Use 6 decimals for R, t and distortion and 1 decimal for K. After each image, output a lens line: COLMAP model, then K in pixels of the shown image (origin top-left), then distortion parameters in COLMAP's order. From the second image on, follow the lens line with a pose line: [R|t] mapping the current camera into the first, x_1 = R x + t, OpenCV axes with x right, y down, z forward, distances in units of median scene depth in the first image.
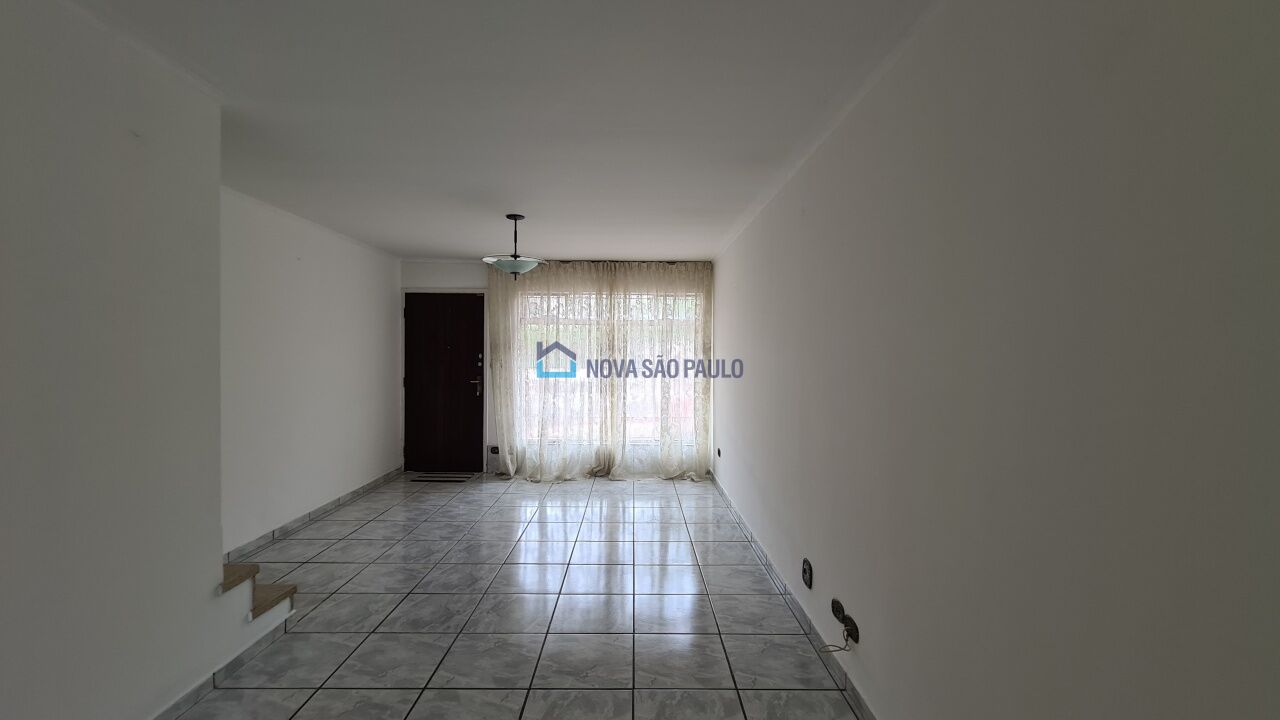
lens RADIAL K [[525.7, 0, 640.0], [0, 525.7, 360.0], [0, 0, 1]] dist [0.002217, 0.000366]
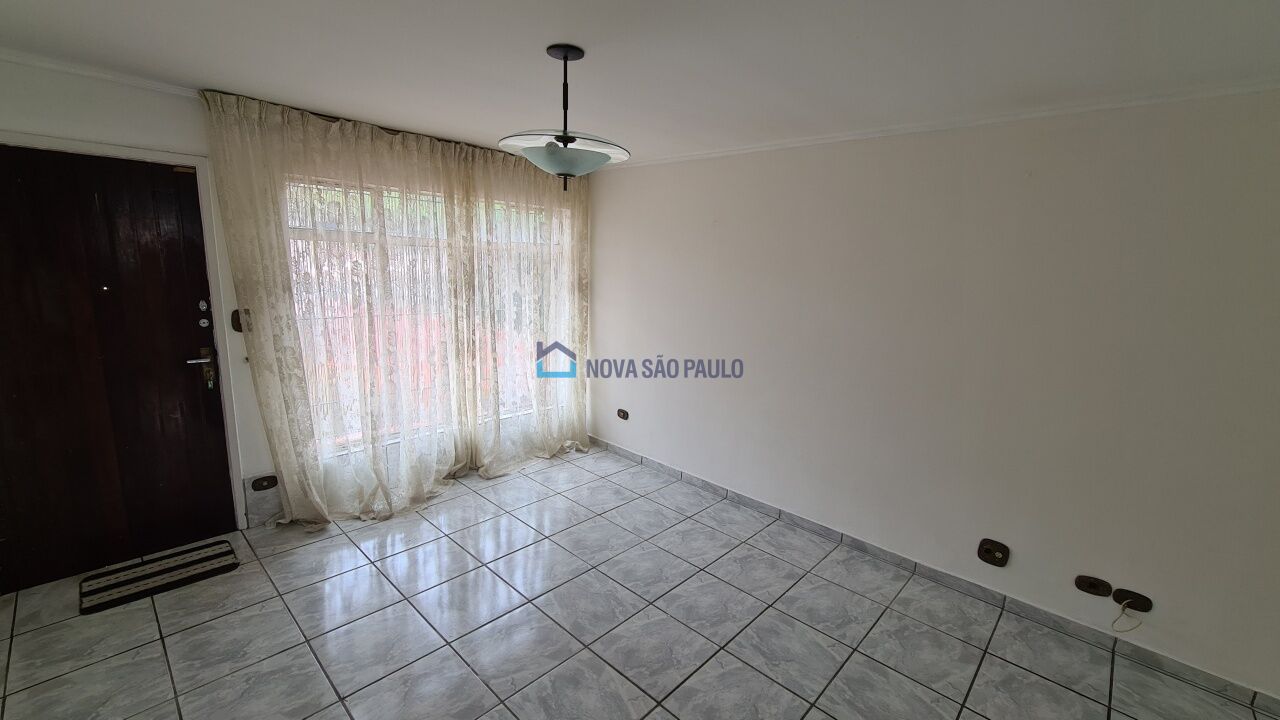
lens RADIAL K [[523.2, 0, 641.9], [0, 523.2, 365.6], [0, 0, 1]] dist [0.003735, 0.000730]
pose [[0.690157, -0.121685, 0.713355, -0.385331], [-0.028750, 0.980372, 0.195049, -0.059686], [-0.723088, -0.155124, 0.673113, 0.400660]]
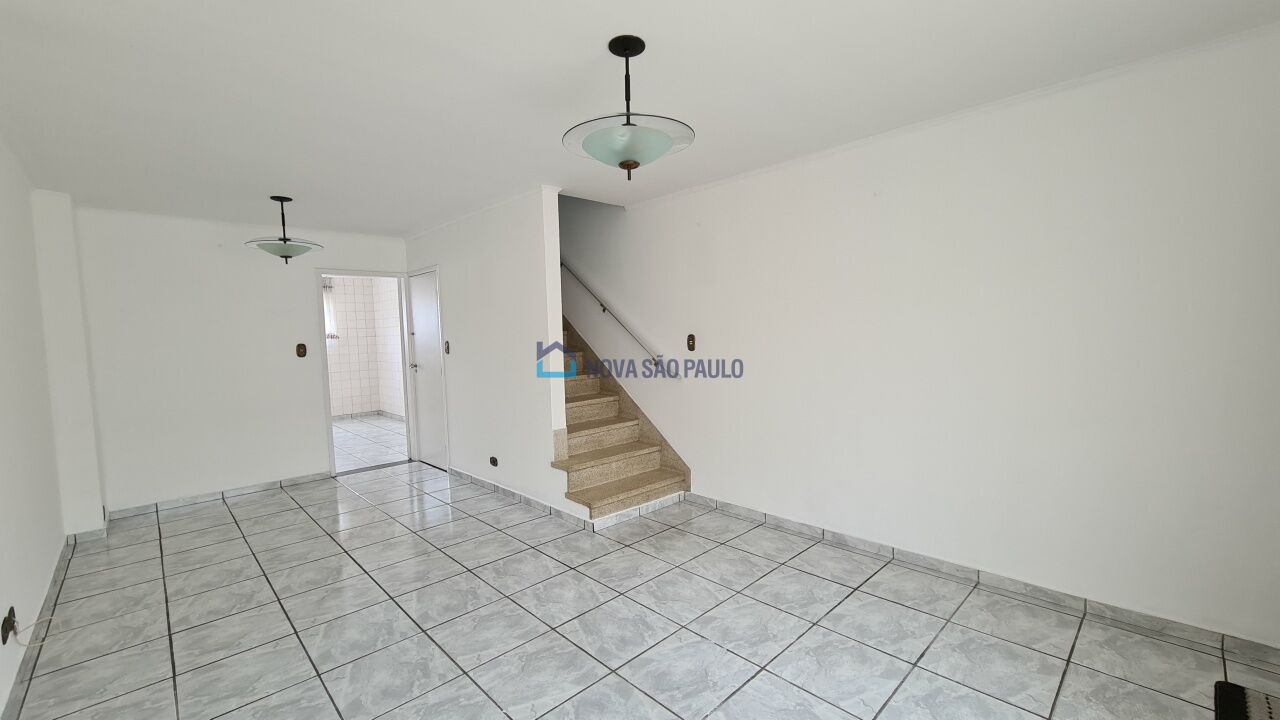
lens RADIAL K [[523.2, 0, 641.9], [0, 523.2, 365.6], [0, 0, 1]] dist [0.003735, 0.000730]
pose [[-0.728591, 0.059890, -0.682325, 0.067449], [0.014330, 0.997285, 0.072233, -0.009489], [0.684799, 0.042850, -0.727471, 0.938740]]
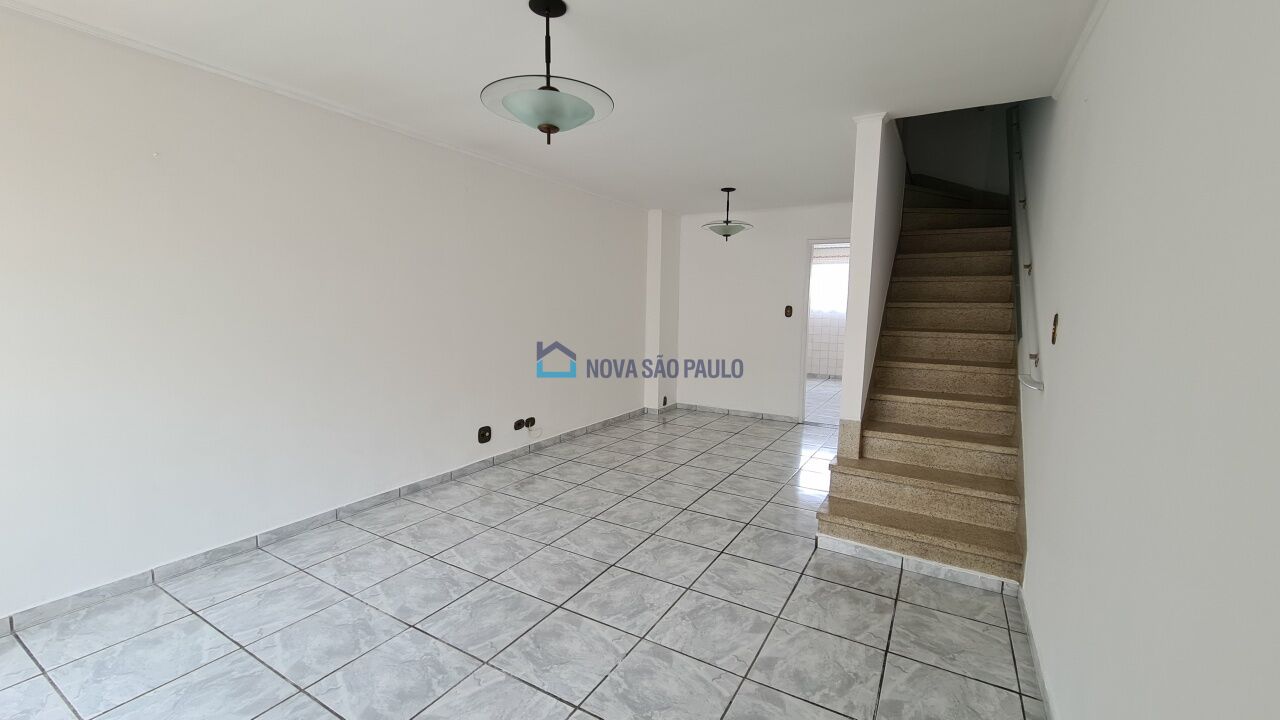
lens RADIAL K [[523.2, 0, 641.9], [0, 523.2, 365.6], [0, 0, 1]] dist [0.003735, 0.000730]
pose [[-0.857521, -0.084993, 0.507379, -0.397790], [-0.018111, 0.990634, 0.135335, -0.008747], [-0.514129, 0.106863, -0.851030, 0.956988]]
